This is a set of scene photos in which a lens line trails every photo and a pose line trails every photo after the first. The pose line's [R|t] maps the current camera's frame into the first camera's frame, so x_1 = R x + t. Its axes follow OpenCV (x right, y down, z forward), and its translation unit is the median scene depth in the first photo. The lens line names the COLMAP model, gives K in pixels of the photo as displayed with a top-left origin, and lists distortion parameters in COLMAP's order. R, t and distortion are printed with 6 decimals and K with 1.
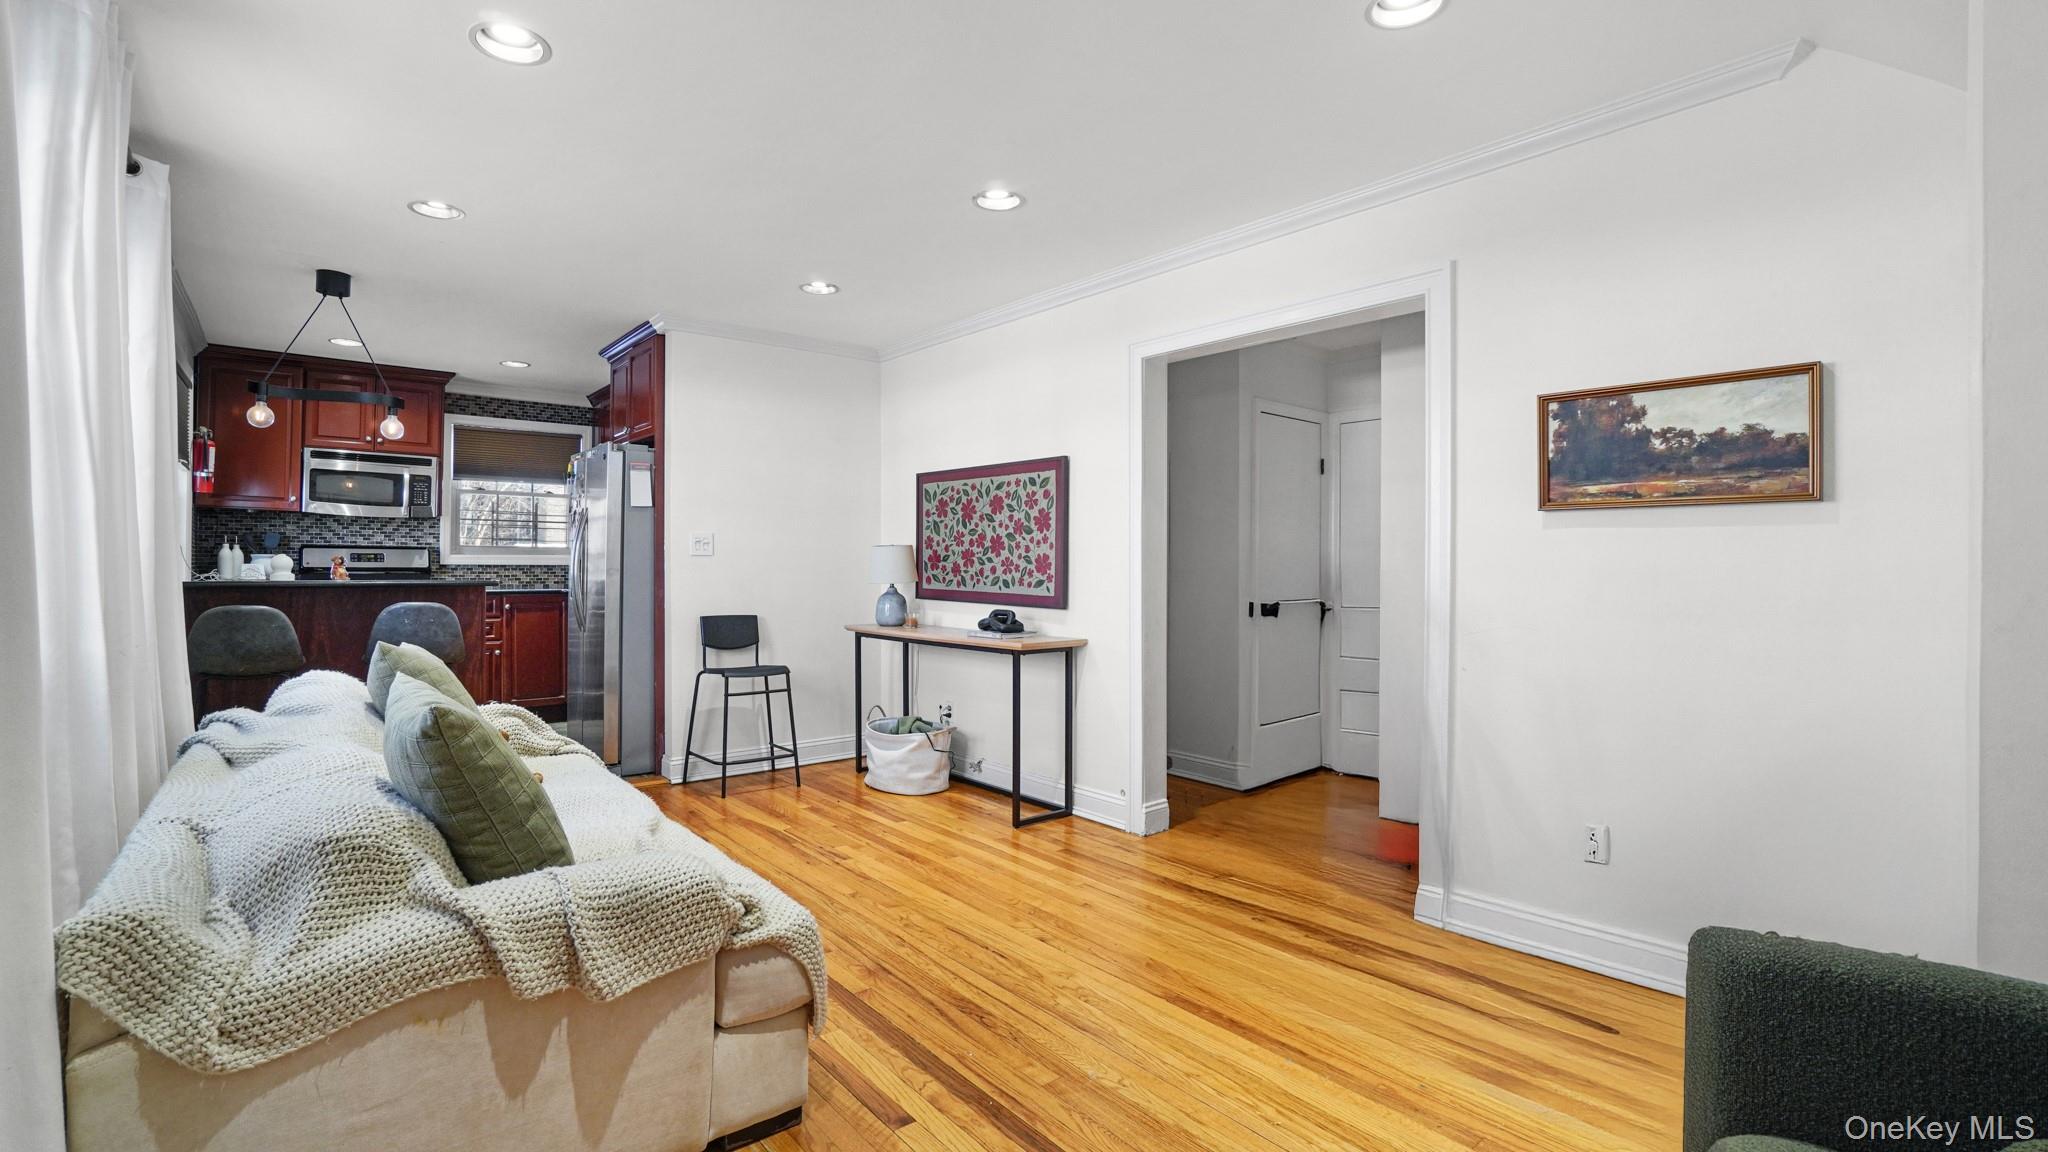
lens RADIAL K [[940.3, 0, 995.6], [0, 940.3, 564.0], [0, 0, 1]] dist [-0.084569, 0.045909]
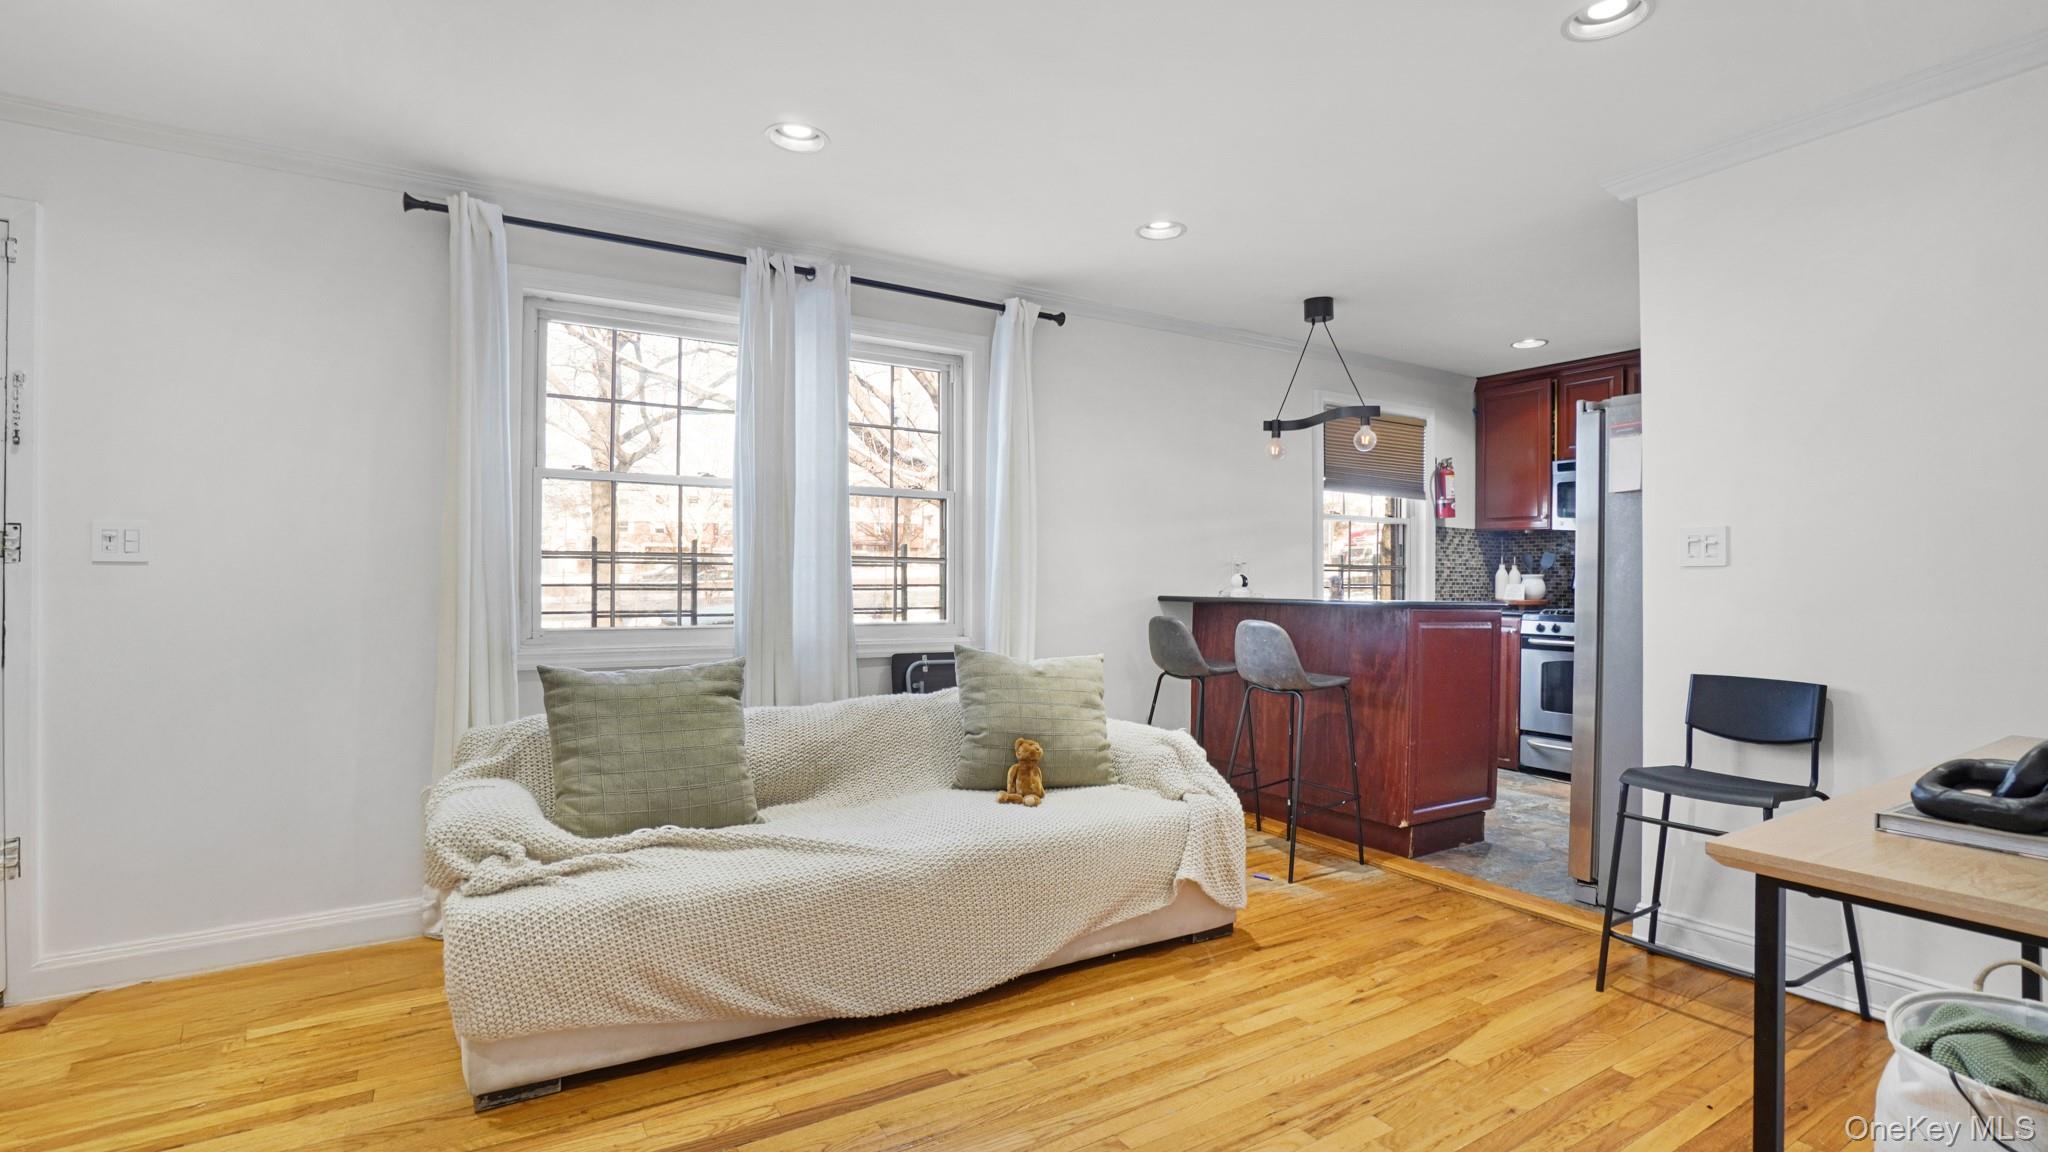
lens RADIAL K [[904.9, 0, 1024.0], [0, 904.9, 576.0], [0, 0, 1]] dist [0.001874, 0.000017]
pose [[-0.087658, -0.011478, -0.996084, 0.211192], [-0.003737, 0.999930, -0.011193, 0.003513], [0.996144, 0.002741, -0.087695, 0.500594]]
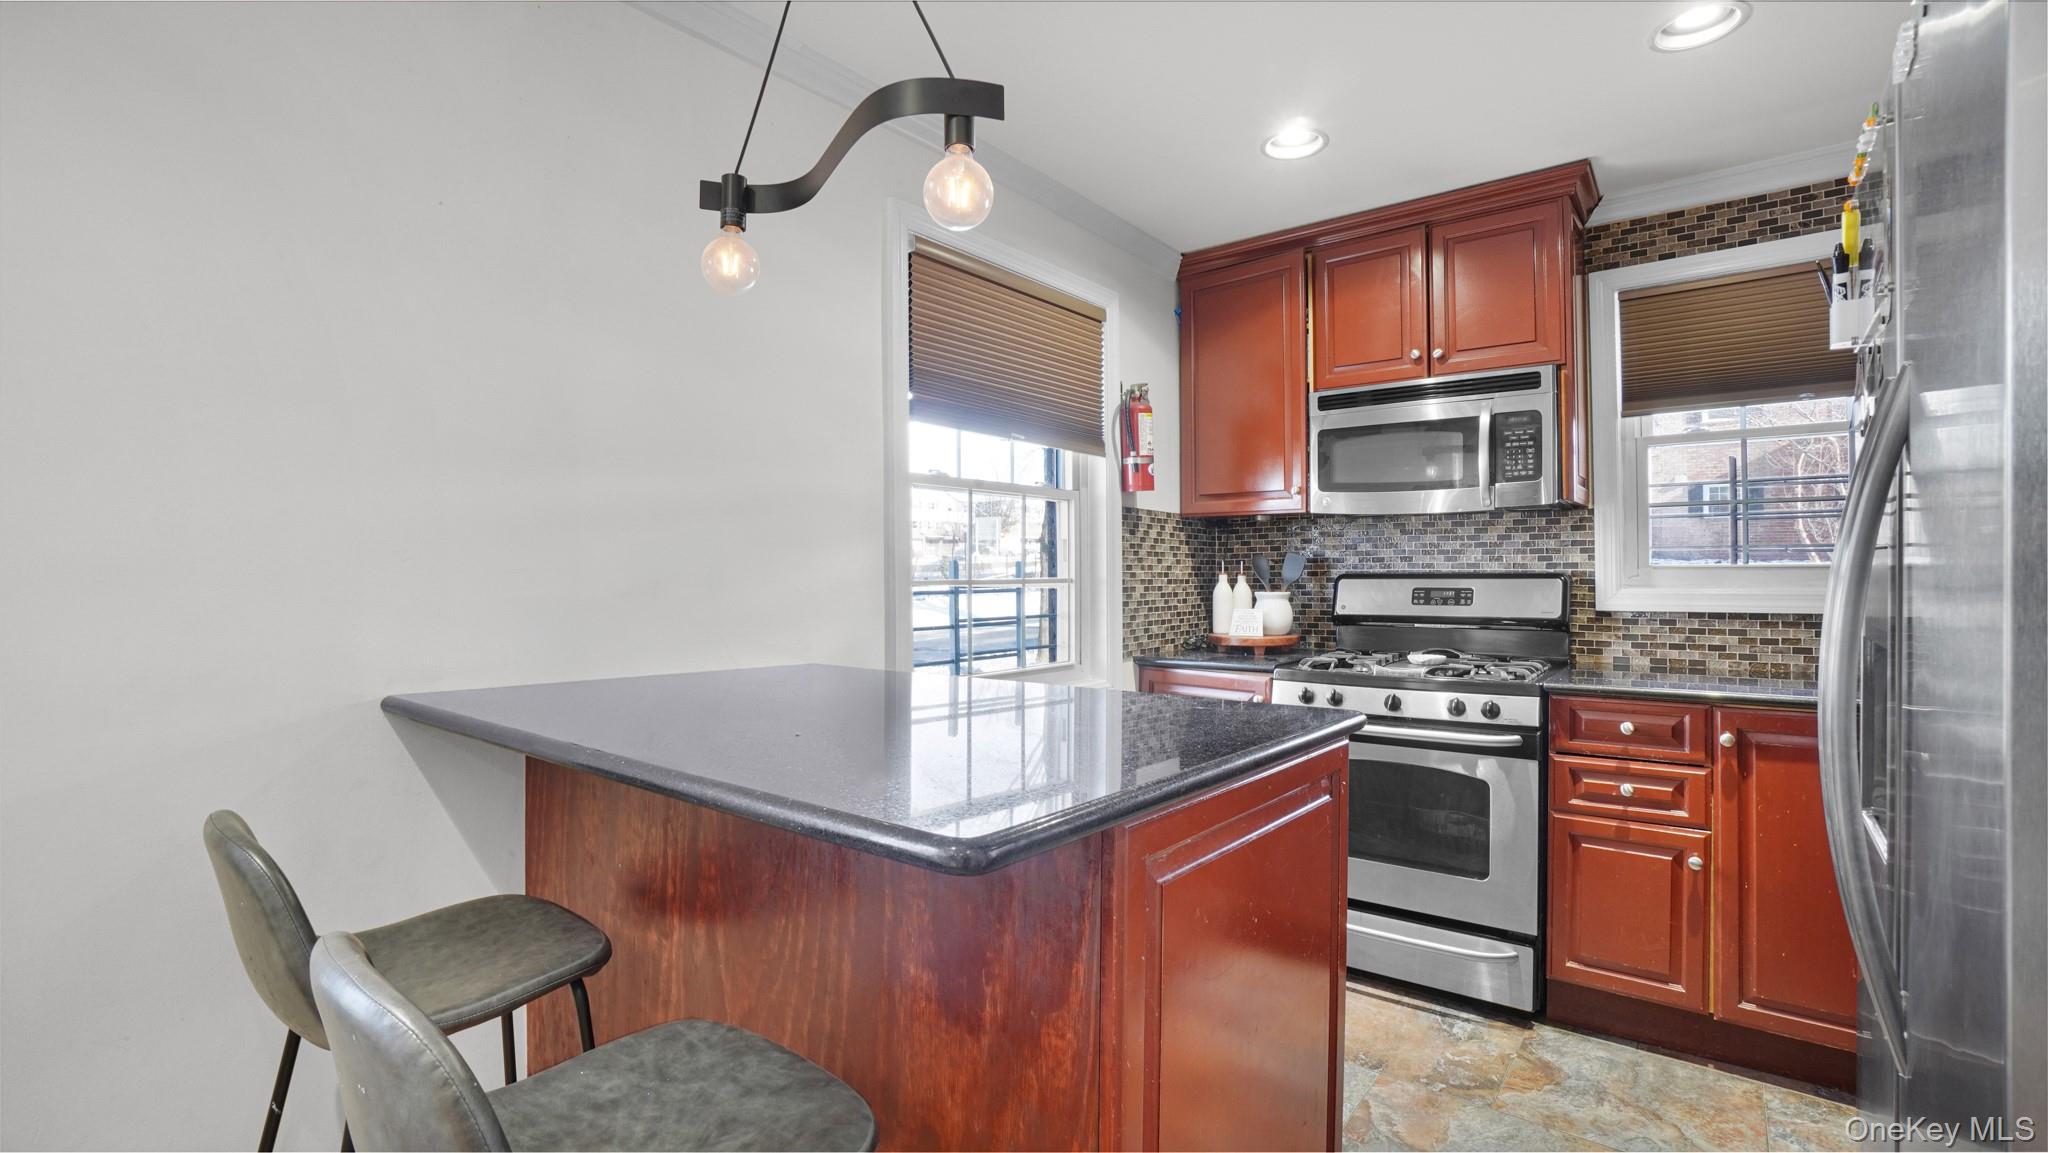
lens RADIAL K [[928.4, 0, 1020.9], [0, 928.4, 571.8], [0, 0, 1]] dist [-0.042194, 0.017139]
pose [[0.262206, -0.015409, -0.964889, -0.262741], [0.010296, 0.999860, -0.013169, -0.016401], [0.964957, -0.006482, 0.262328, 0.647881]]
